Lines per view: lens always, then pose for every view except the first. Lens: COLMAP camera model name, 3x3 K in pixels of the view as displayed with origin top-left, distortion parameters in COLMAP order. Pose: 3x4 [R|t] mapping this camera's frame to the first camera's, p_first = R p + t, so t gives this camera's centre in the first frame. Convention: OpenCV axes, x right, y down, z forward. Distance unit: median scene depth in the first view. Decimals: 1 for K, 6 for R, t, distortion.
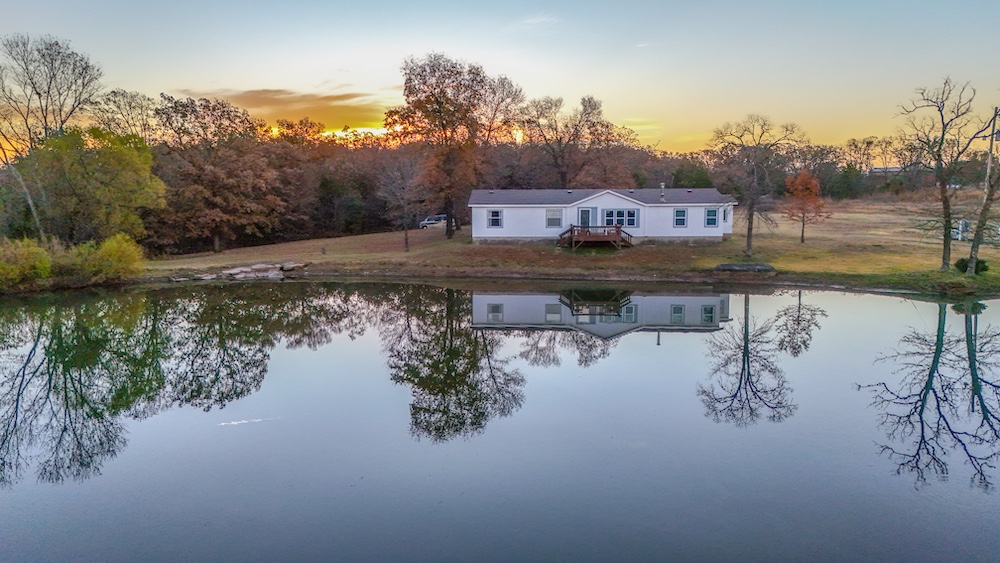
lens RADIAL K [[734.8, 0, 503.8], [0, 734.8, 282.4], [0, 0, 1]] dist [0.058518, -0.045435]
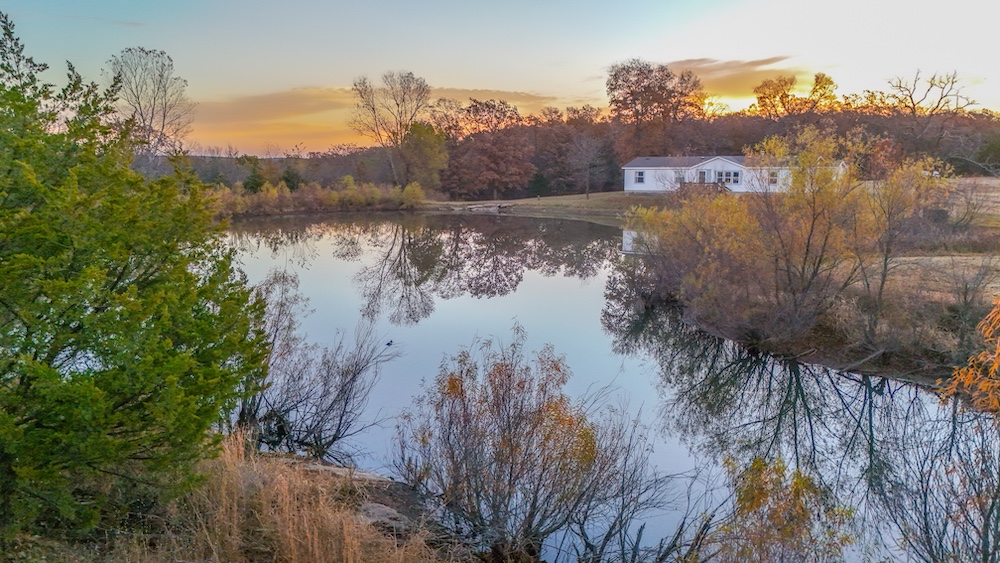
lens RADIAL K [[734.8, 0, 495.2], [0, 734.8, 288.2], [0, 0, 1]] dist [0.058518, -0.045435]
pose [[0.849008, 0.086789, -0.521203, 0.515823], [-0.062968, 0.996007, 0.063280, 0.055153], [0.524614, -0.020906, 0.851083, -0.374667]]
